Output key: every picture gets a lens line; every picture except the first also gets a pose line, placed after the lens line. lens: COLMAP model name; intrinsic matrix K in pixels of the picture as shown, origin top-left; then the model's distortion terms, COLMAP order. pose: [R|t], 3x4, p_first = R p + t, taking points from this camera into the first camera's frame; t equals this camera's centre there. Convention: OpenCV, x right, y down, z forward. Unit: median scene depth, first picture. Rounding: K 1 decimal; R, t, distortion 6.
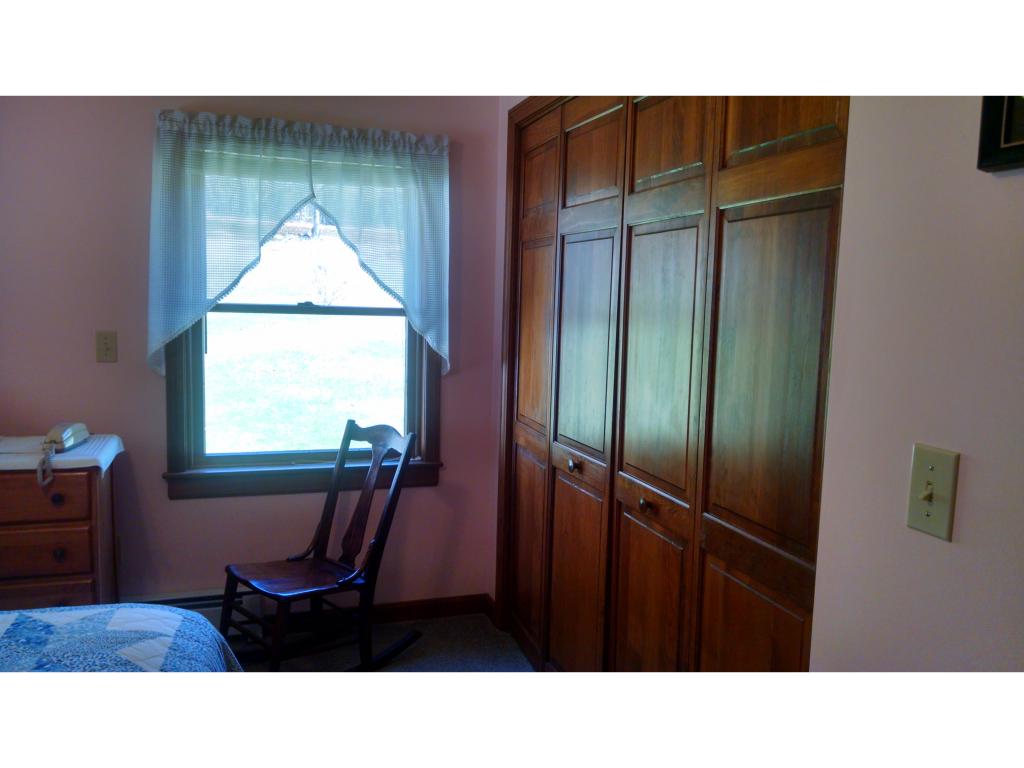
lens RADIAL K [[809.1, 0, 511.4], [0, 809.1, 385.7], [0, 0, 1]] dist [-0.009204, -0.003676]
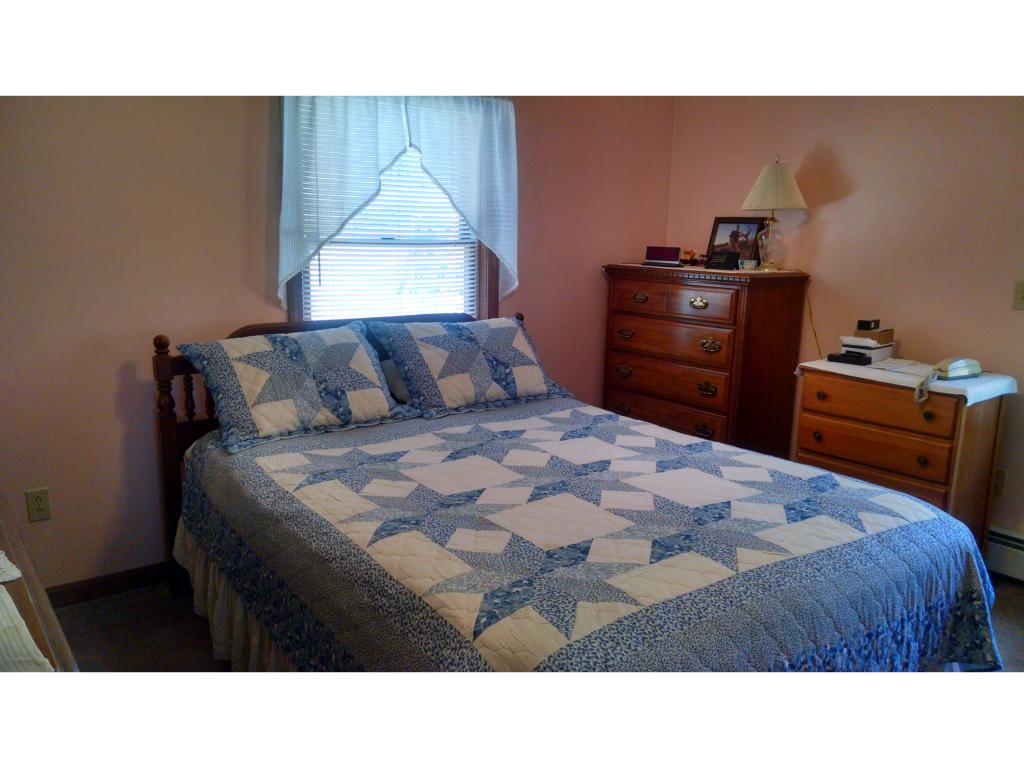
lens RADIAL K [[809.1, 0, 511.4], [0, 809.1, 384.5], [0, 0, 1]] dist [-0.009204, -0.003676]
pose [[0.328680, 0.157921, -0.931145, 0.354895], [-0.113342, 0.985391, 0.127113, 0.010378], [0.937616, 0.063758, 0.341777, -0.007959]]
